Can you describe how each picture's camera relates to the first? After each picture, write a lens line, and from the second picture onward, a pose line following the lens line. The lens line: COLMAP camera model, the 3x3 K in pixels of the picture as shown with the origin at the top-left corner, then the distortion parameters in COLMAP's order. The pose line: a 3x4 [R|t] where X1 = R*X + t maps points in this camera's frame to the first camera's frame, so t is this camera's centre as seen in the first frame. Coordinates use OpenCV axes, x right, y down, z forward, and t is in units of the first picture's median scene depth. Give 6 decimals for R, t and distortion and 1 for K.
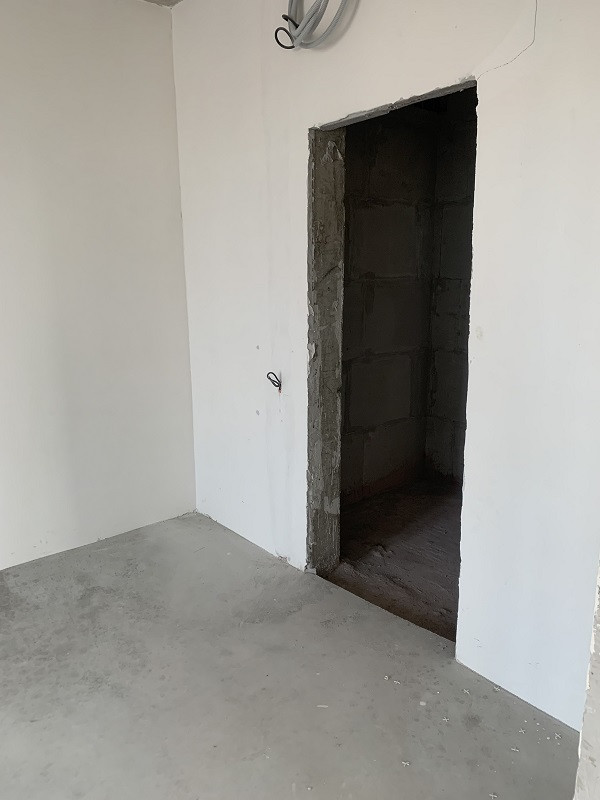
lens RADIAL K [[619.4, 0, 305.4], [0, 619.4, 399.6], [0, 0, 1]] dist [0.007445, -0.024393]
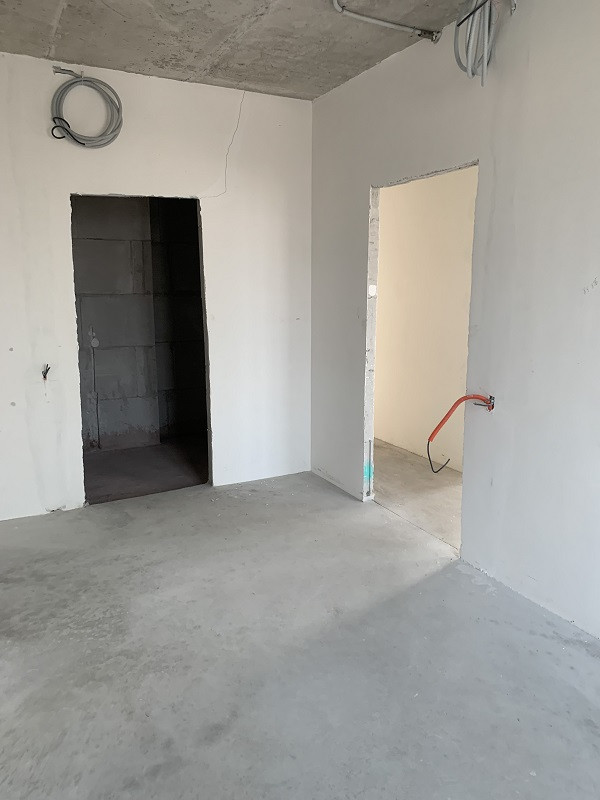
lens RADIAL K [[619.4, 0, 317.4], [0, 619.4, 397.2], [0, 0, 1]] dist [0.007445, -0.024393]
pose [[0.213797, -0.173531, 0.961342, -1.273540], [0.206695, 0.969851, 0.129099, -0.030469], [-0.954761, 0.171103, 0.243219, 0.140479]]
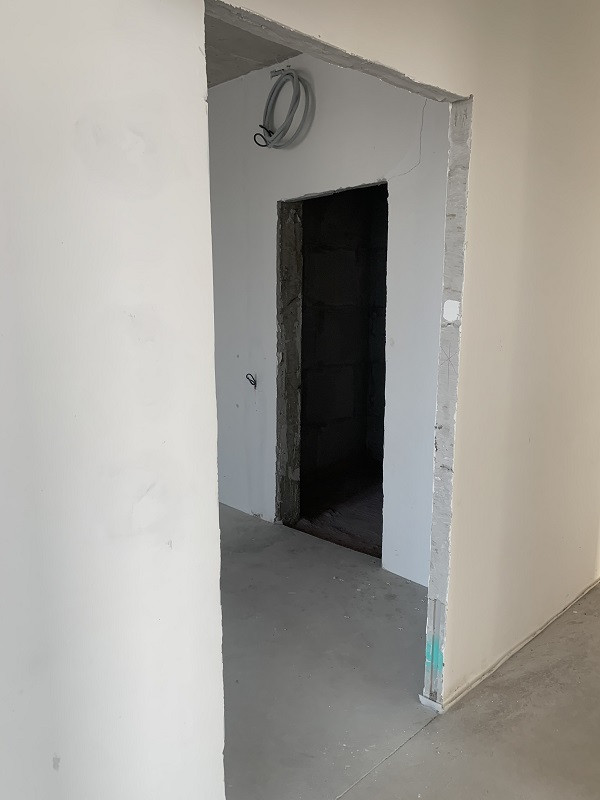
lens RADIAL K [[619.4, 0, 298.9], [0, 619.4, 399.8], [0, 0, 1]] dist [0.007445, -0.024393]
pose [[0.997684, -0.003304, 0.067946, -0.040689], [0.006224, 0.999064, -0.042811, 0.074317], [-0.067741, 0.043134, 0.996770, -0.376747]]
